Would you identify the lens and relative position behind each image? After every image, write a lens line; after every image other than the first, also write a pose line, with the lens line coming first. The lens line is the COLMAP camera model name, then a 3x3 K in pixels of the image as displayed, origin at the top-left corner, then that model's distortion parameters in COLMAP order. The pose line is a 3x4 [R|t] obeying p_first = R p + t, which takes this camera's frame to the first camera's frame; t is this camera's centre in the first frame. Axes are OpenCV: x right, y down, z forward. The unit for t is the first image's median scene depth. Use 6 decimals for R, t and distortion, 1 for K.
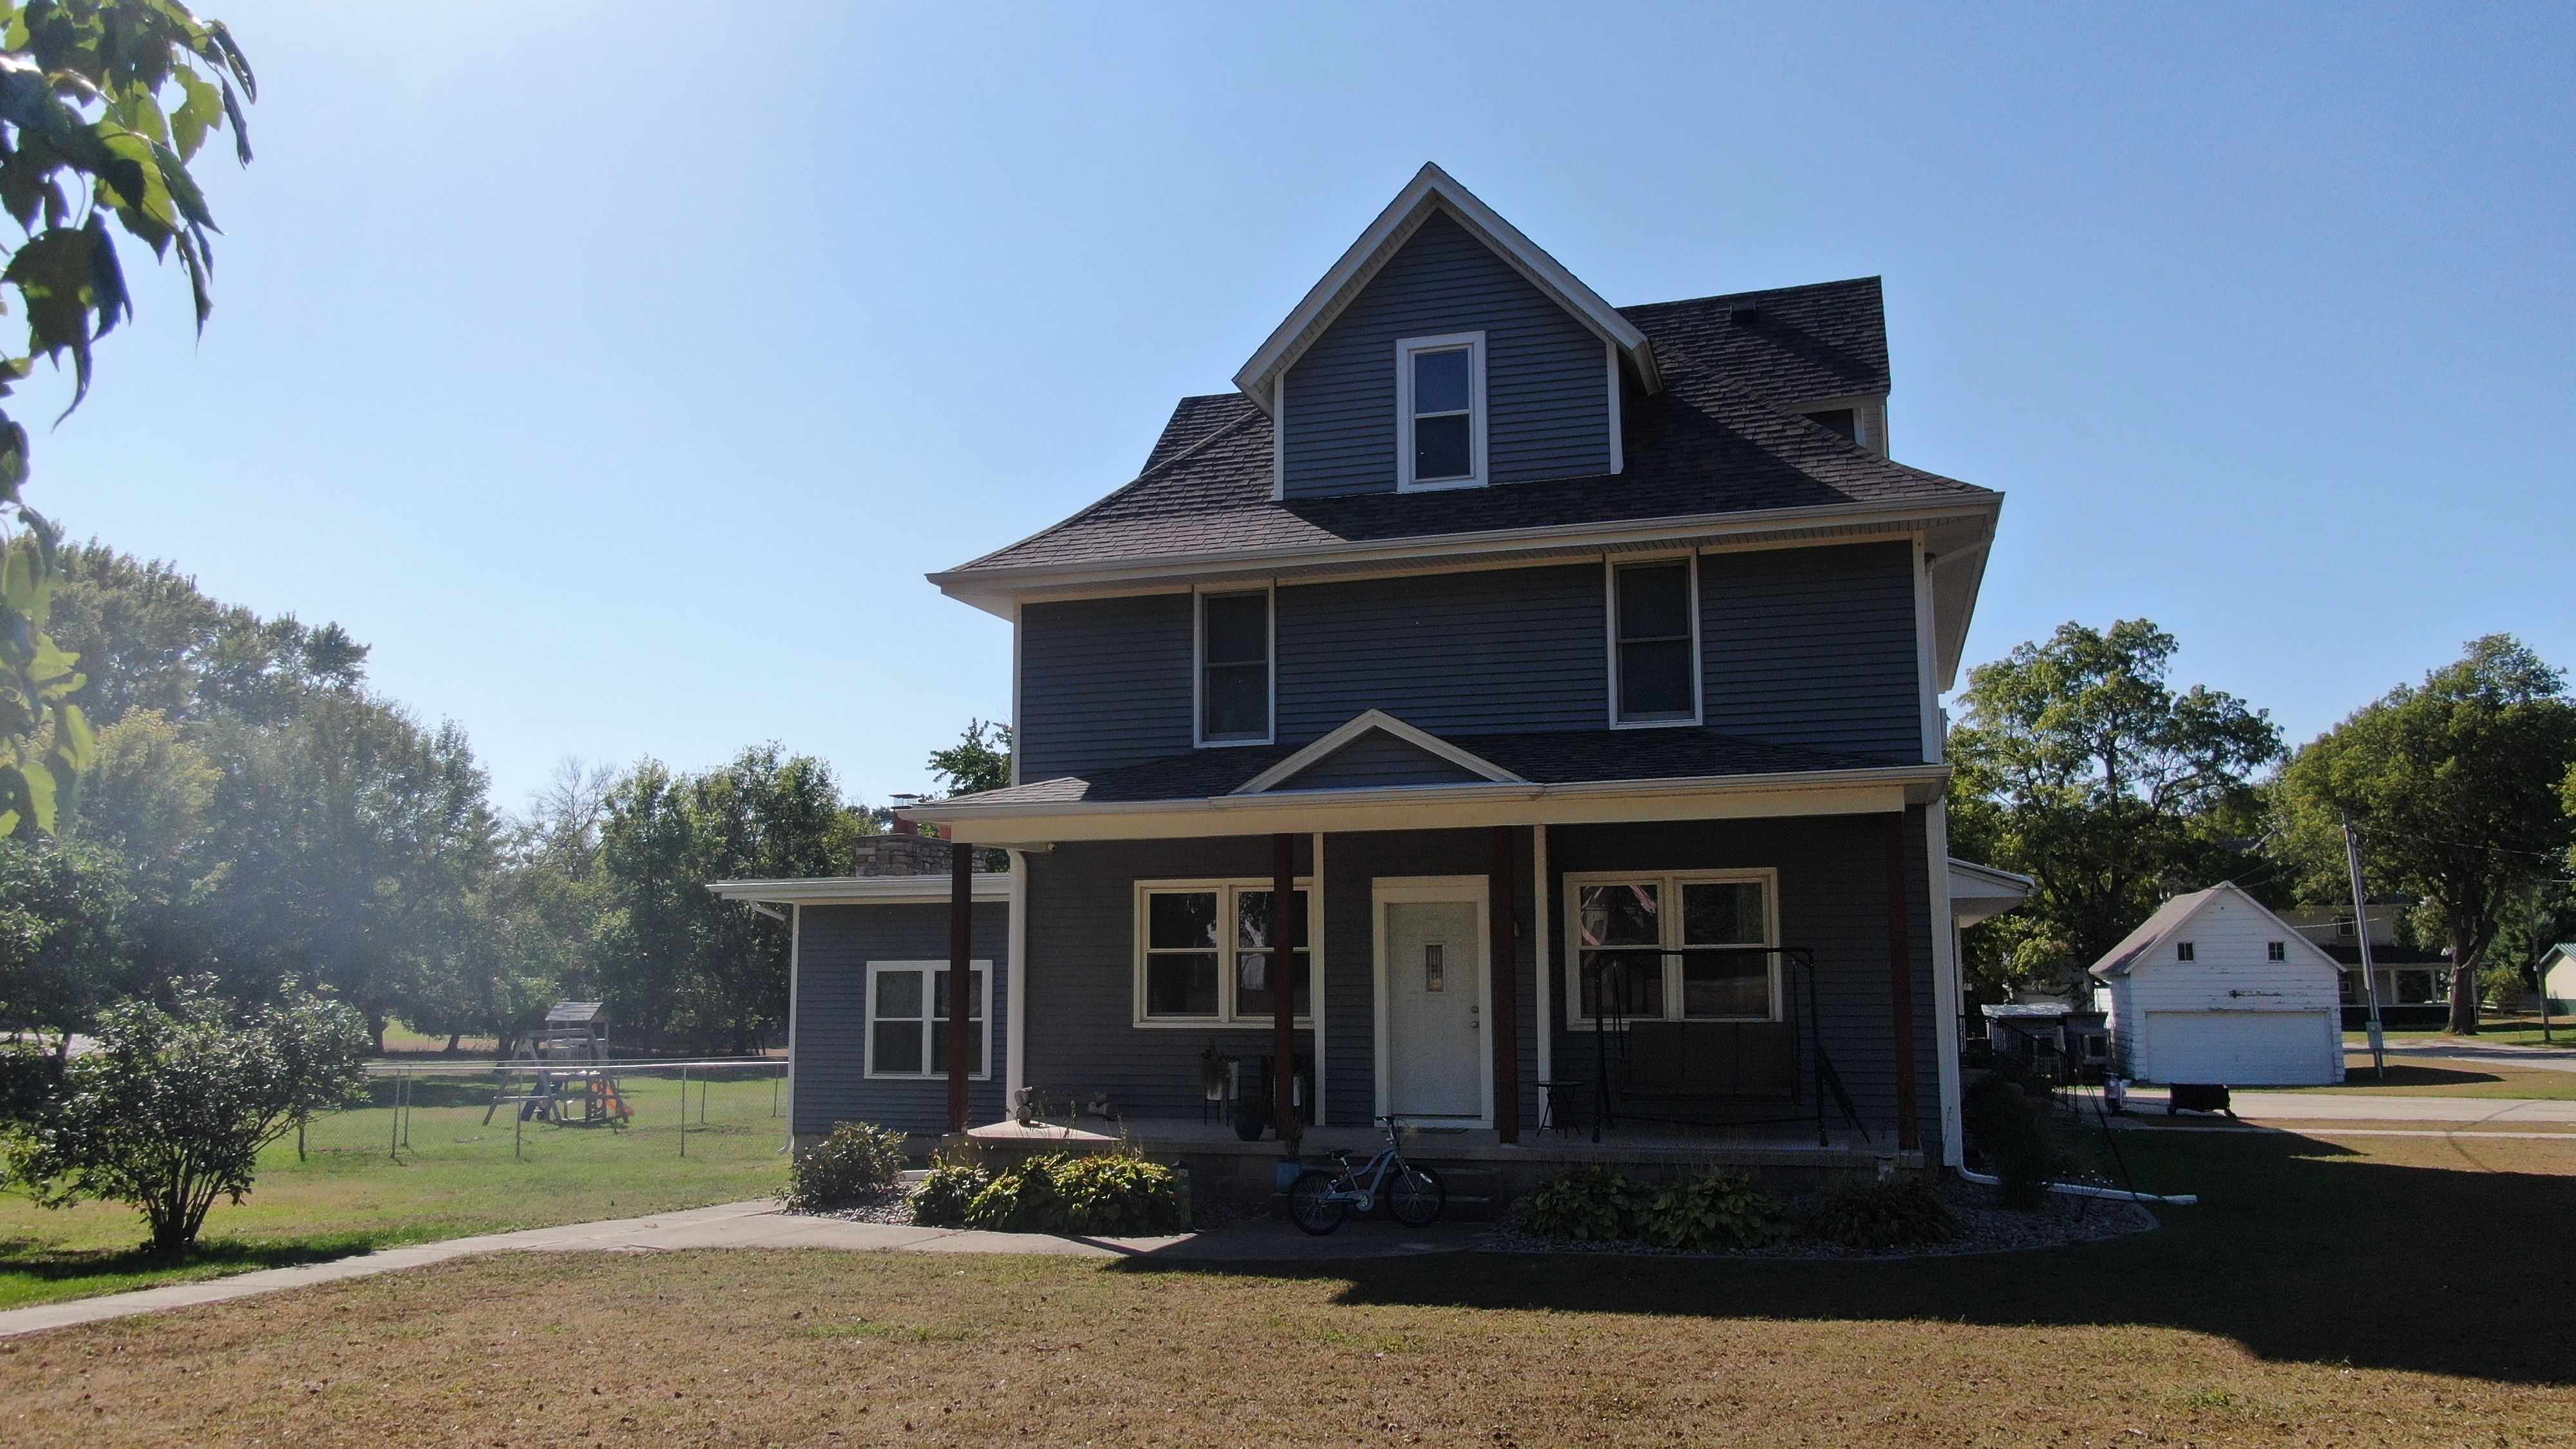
lens RADIAL K [[1845.3, 0, 1287.2], [0, 1845.3, 735.1], [0, 0, 1]] dist [-0.017139, 0.001596]
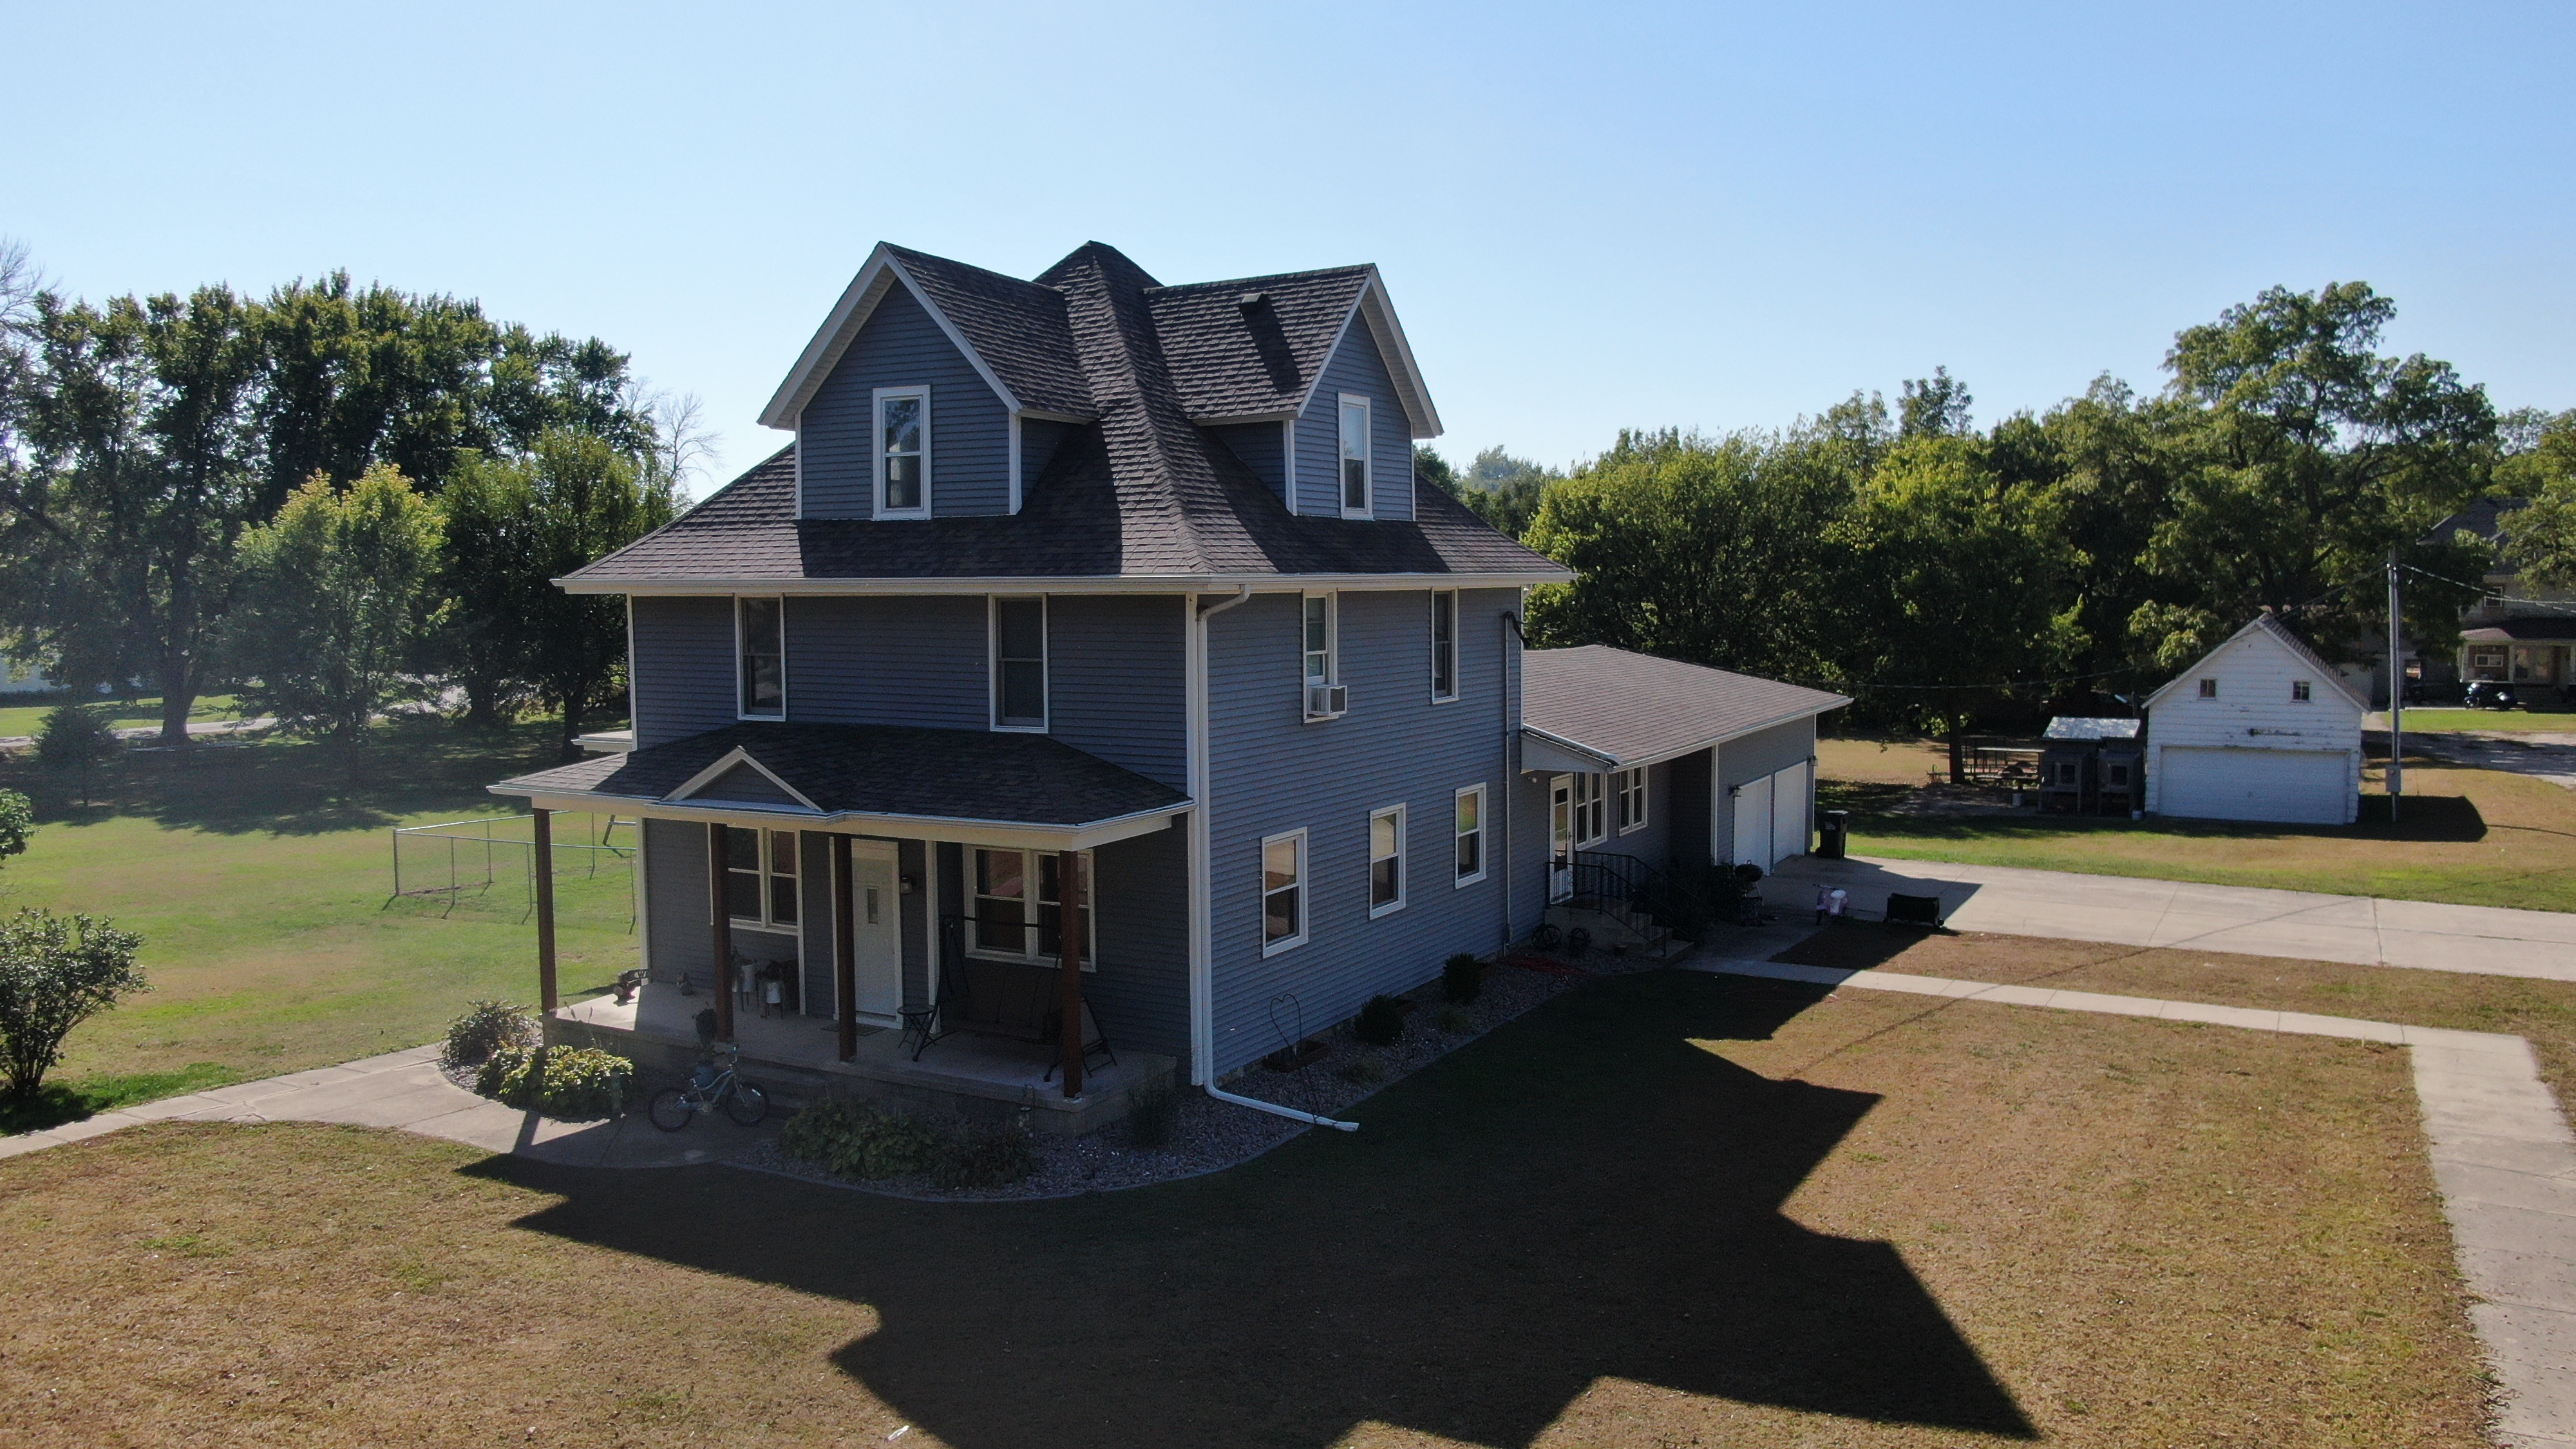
lens RADIAL K [[1845.3, 0, 1287.2], [0, 1845.3, 735.1], [0, 0, 1]] dist [-0.017139, 0.001596]
pose [[0.978137, 0.015923, -0.207352, 0.210225], [0.030095, 0.975731, 0.216896, -0.088758], [0.205773, -0.218394, 0.953919, -0.056783]]
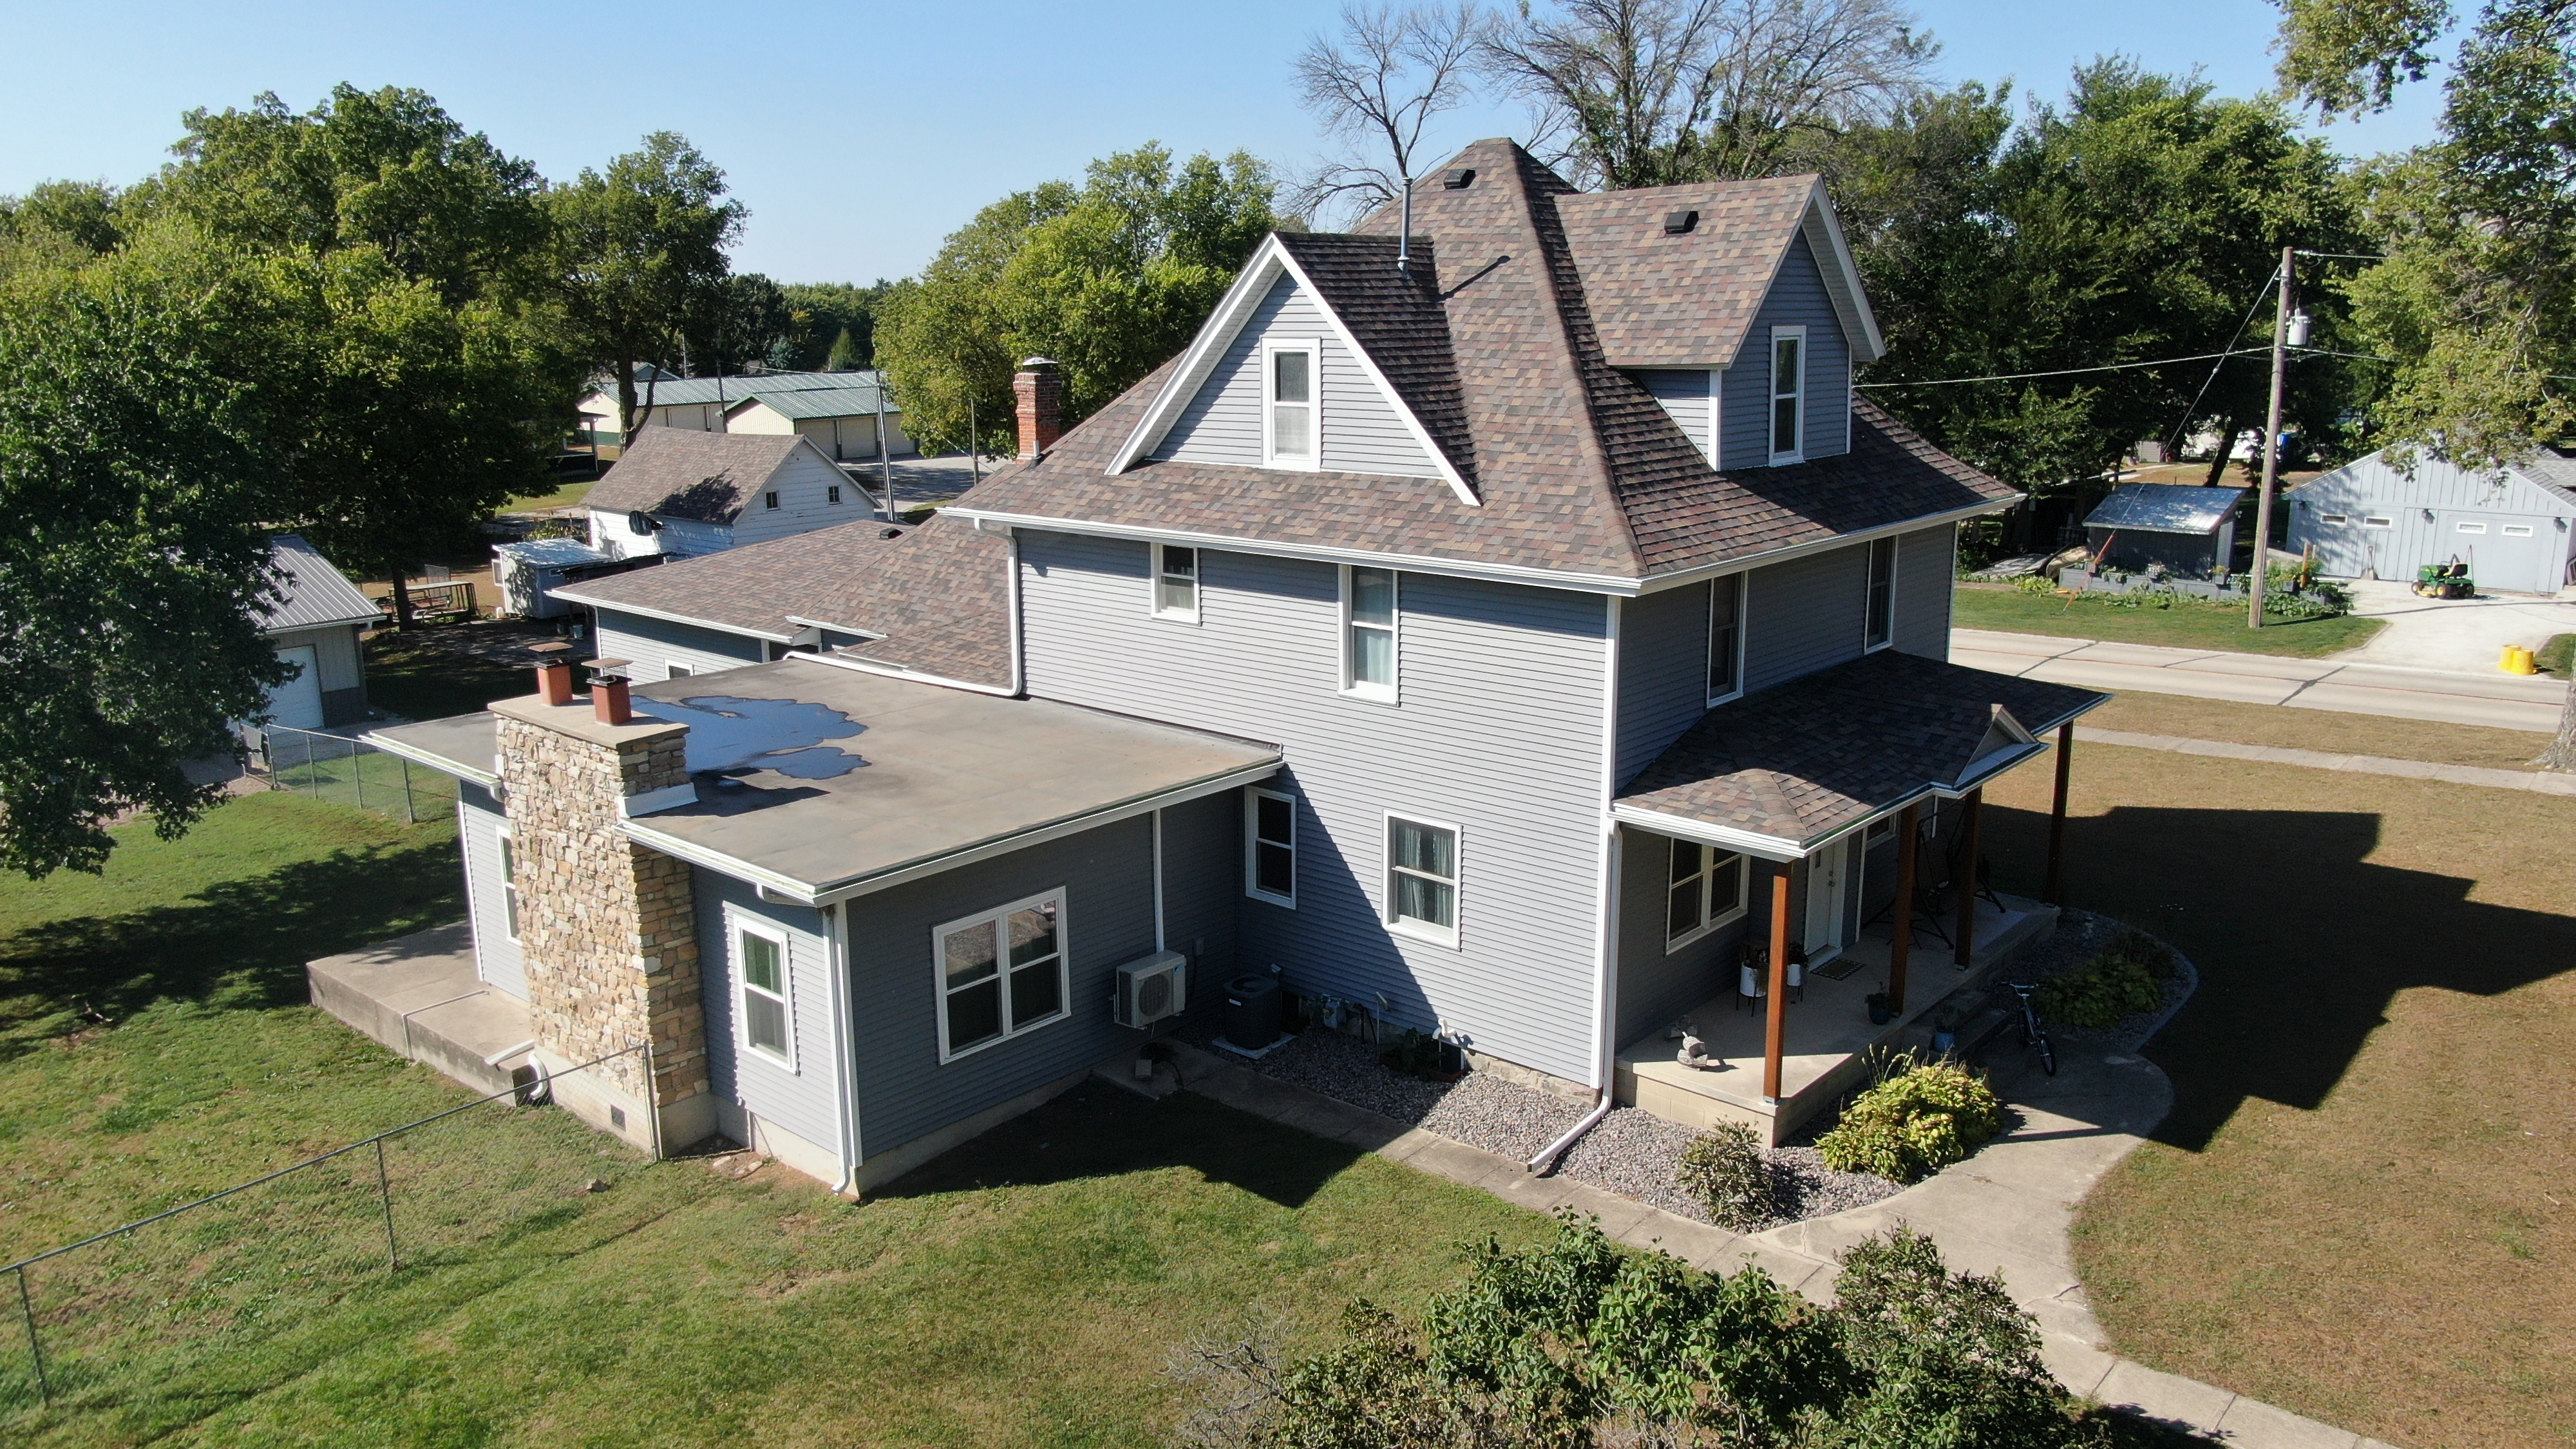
lens RADIAL K [[1845.3, 0, 1287.2], [0, 1845.3, 735.1], [0, 0, 1]] dist [-0.017139, 0.001596]
pose [[0.403331, -0.207119, 0.891306, -0.408938], [-0.118179, 0.954099, 0.275189, -0.090292], [-0.907391, -0.216325, 0.360340, 0.289937]]
